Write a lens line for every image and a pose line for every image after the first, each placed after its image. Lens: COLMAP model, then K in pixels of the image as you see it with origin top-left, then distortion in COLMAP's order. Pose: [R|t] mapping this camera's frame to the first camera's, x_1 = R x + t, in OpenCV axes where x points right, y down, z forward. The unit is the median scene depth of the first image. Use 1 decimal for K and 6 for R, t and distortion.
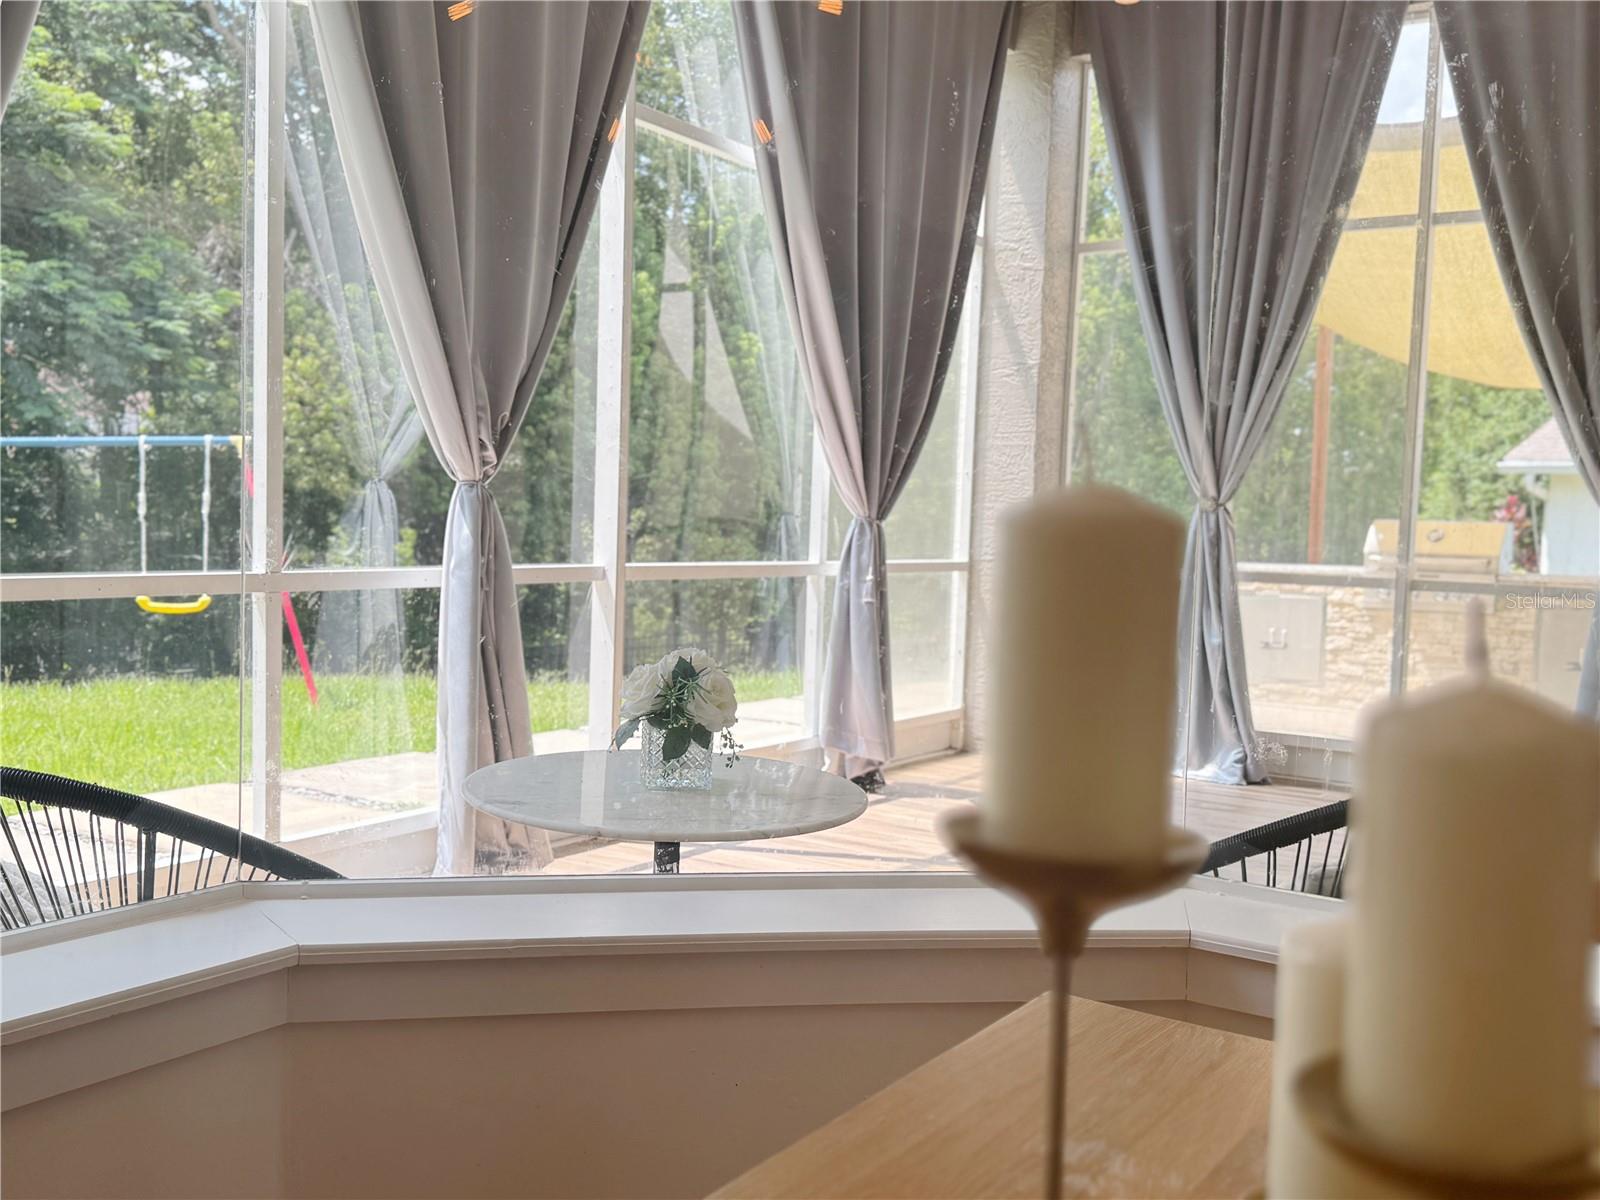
lens RADIAL K [[1515.3, 0, 790.9], [0, 1515.3, 605.7], [0, 0, 1]] dist [0.149058, -0.318601]
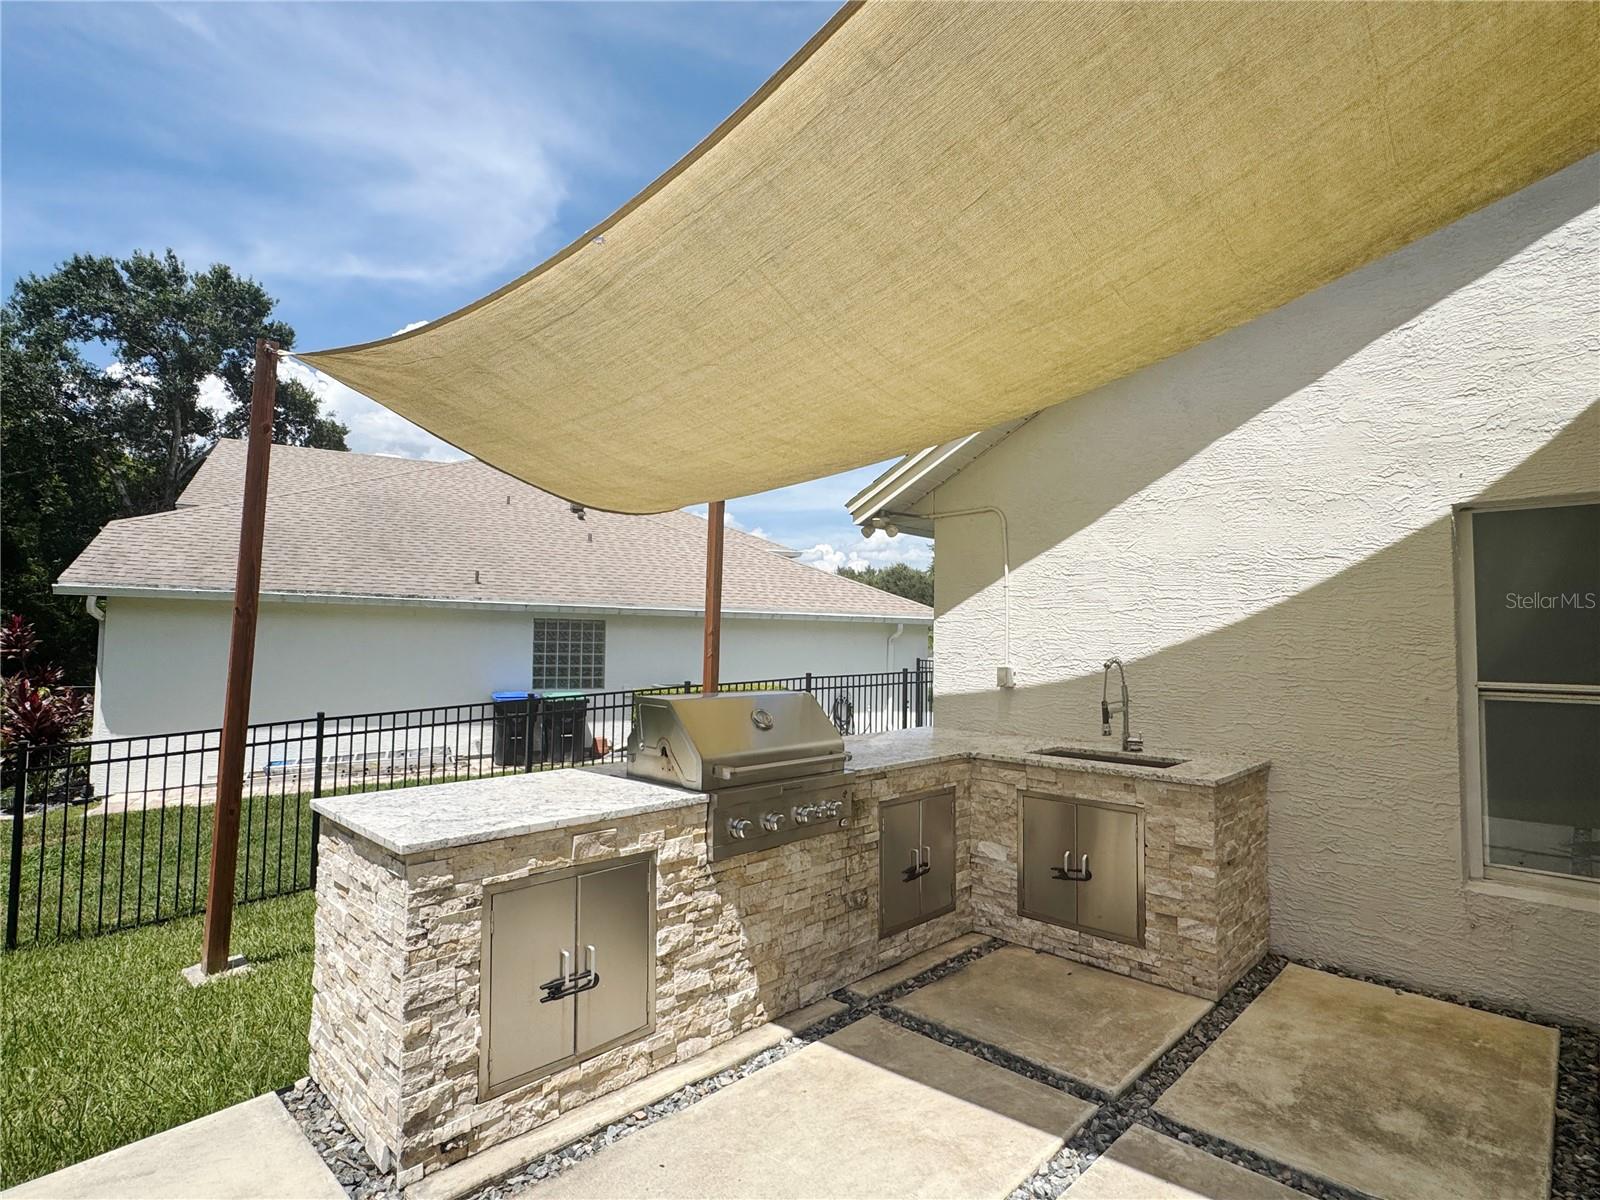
lens RADIAL K [[823.3, 0, 800.0], [0, 823.3, 600.0], [0, 0, 1]] dist [-0.000587, 0.000494]
pose [[0.194333, 0.023810, 0.980647, 0.120042], [0.051721, 0.998066, -0.034482, -0.119000], [-0.979571, 0.057421, 0.192726, 1.315348]]
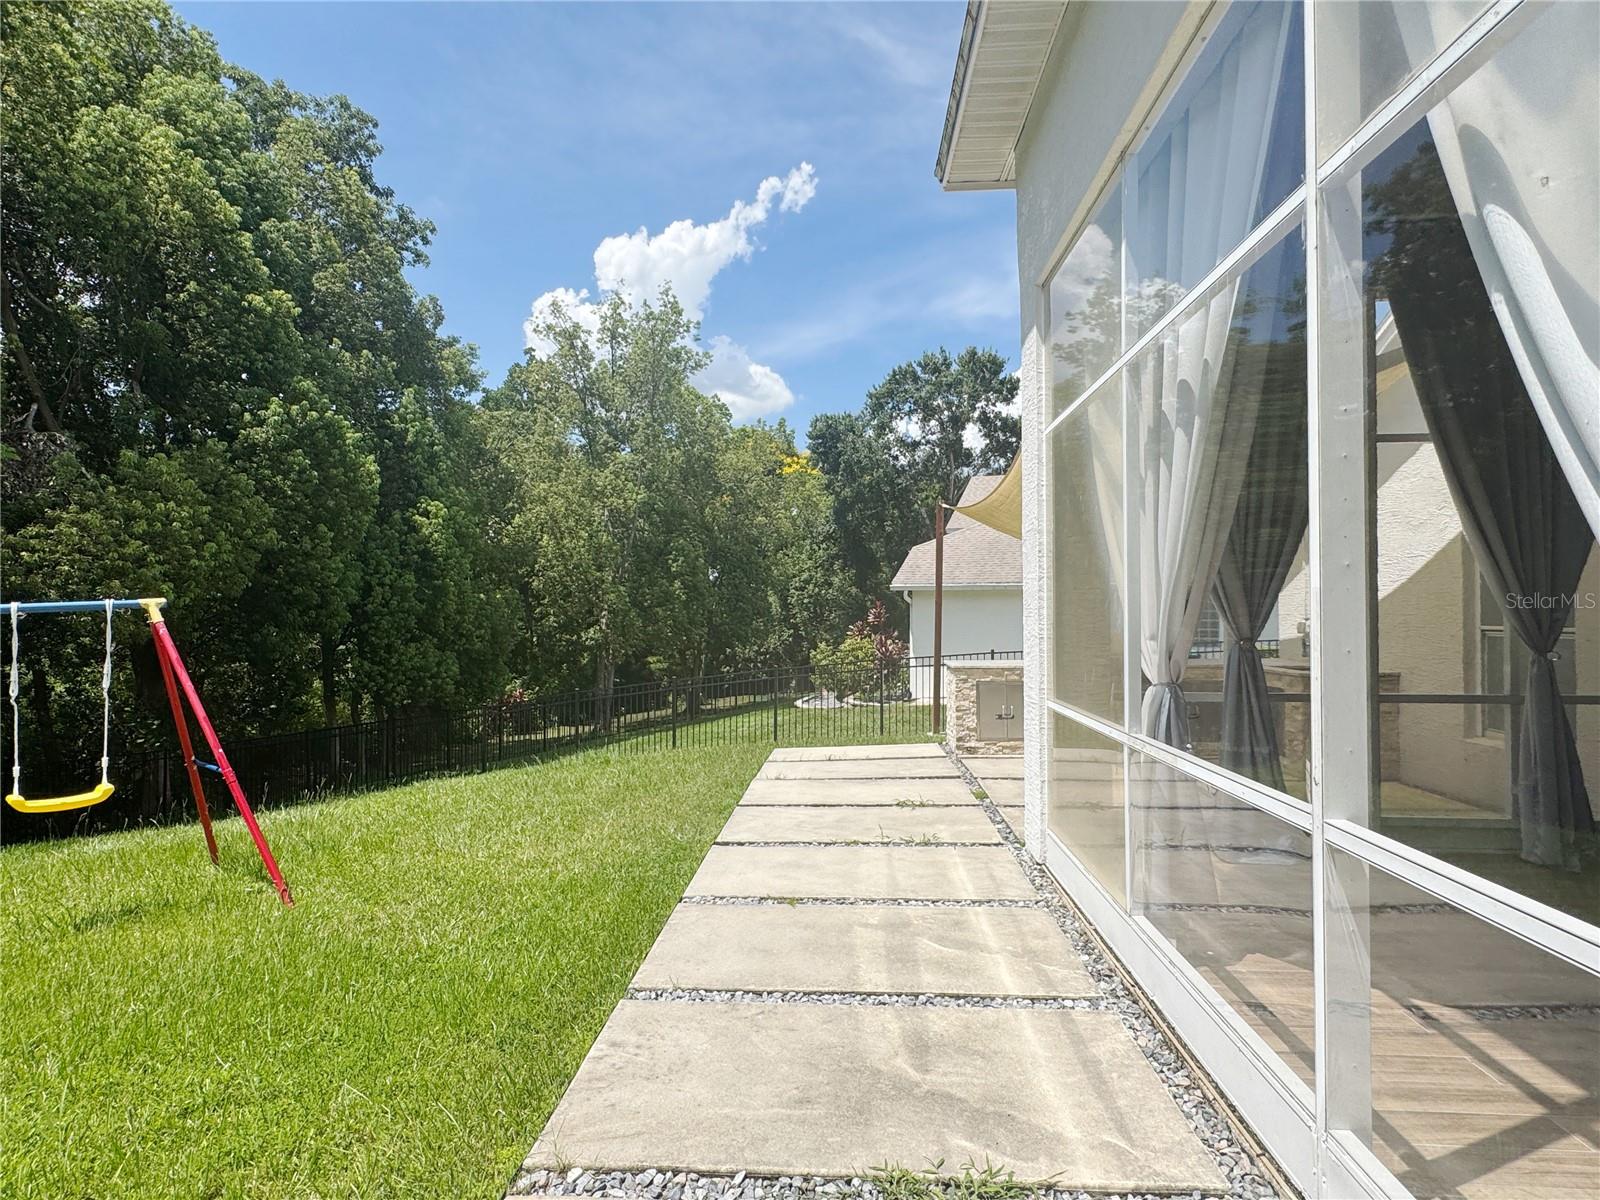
lens RADIAL K [[811.7, 0, 800.0], [0, 811.7, 600.0], [0, 0, 1]] dist [-0.002591, 0.000076]
pose [[0.867934, -0.026799, 0.495957, -0.386945], [0.059831, 0.996913, -0.050838, -0.091477], [-0.493063, 0.073797, 0.866858, 0.591147]]
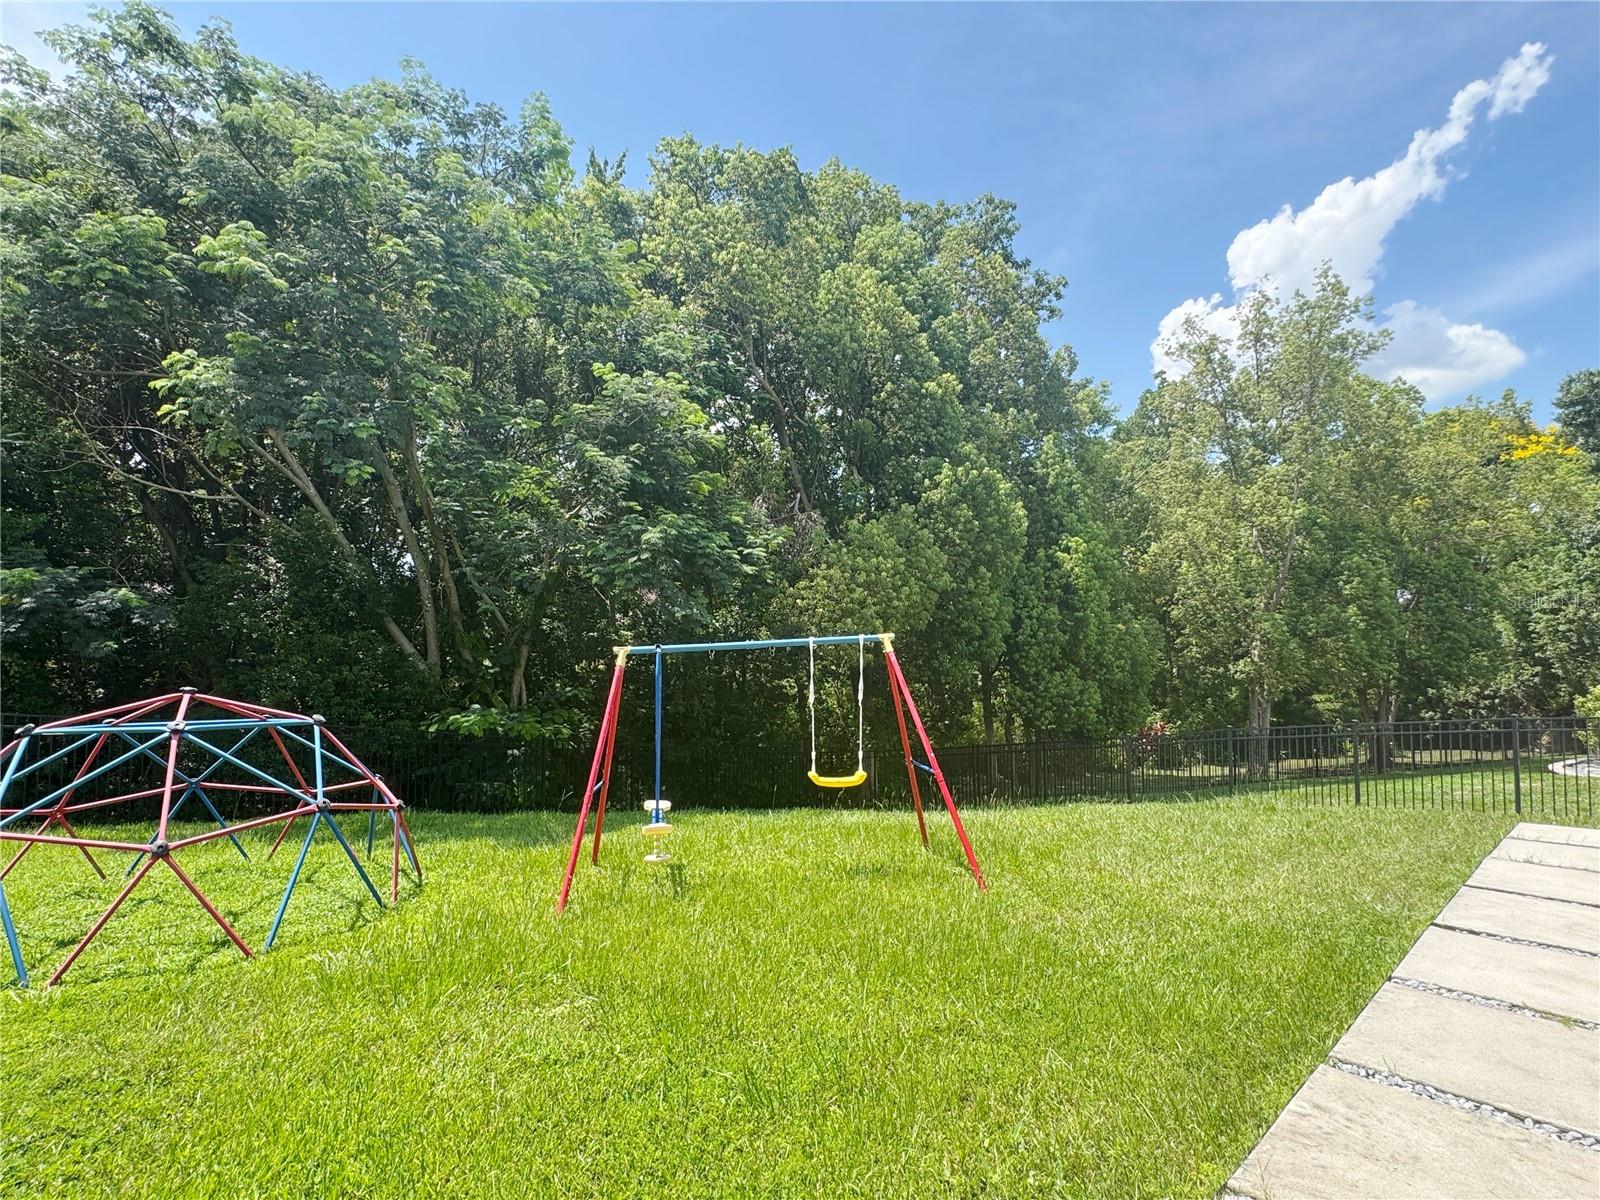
lens RADIAL K [[811.1, 0, 792.7], [0, 811.1, 598.2], [0, 0, 1]] dist [-0.001956, 0.000397]
pose [[0.972512, -0.044468, -0.228569, -0.414843], [0.017228, 0.992647, -0.119816, -0.092858], [0.232216, 0.112585, 0.966127, 0.551991]]
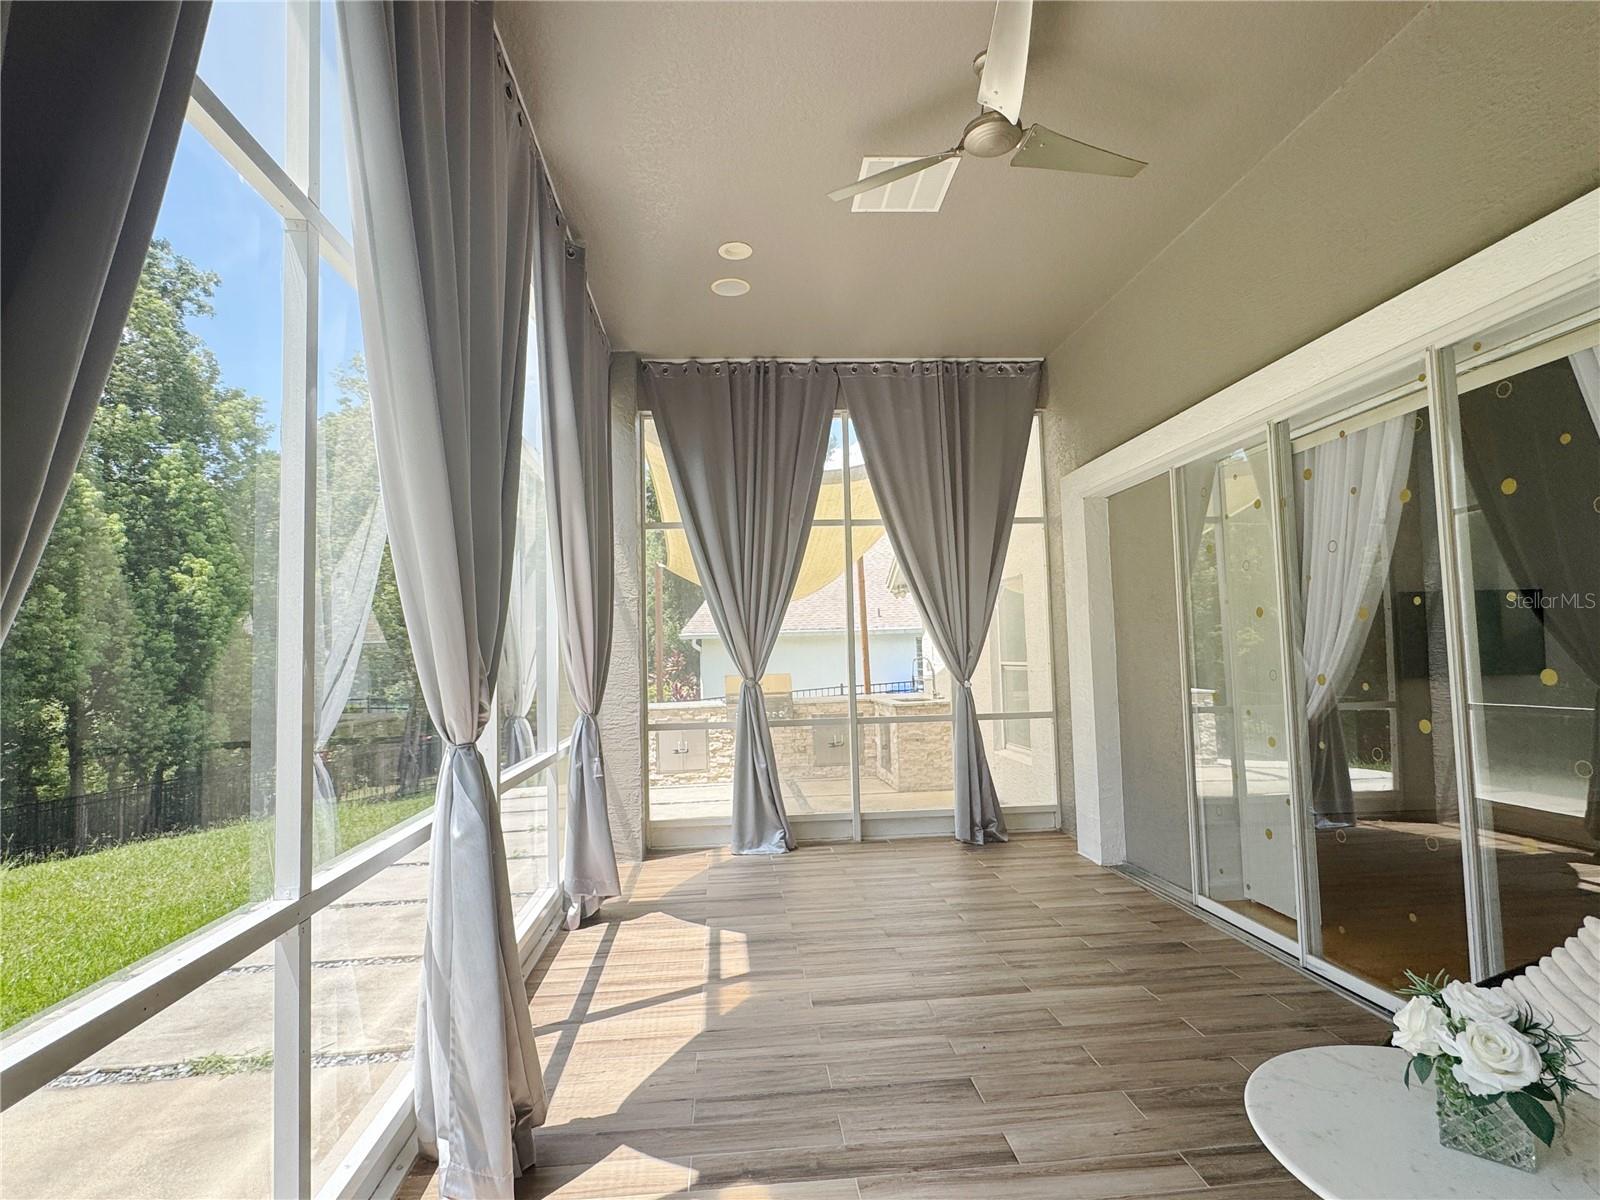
lens RADIAL K [[810.7, 0, 800.0], [0, 810.7, 600.0], [0, 0, 1]] dist [-0.001024, 0.000150]
pose [[0.777785, -0.010046, 0.628450, -0.234290], [0.090483, 0.991247, -0.096138, -0.065656], [-0.621983, 0.131639, 0.771886, 0.277355]]
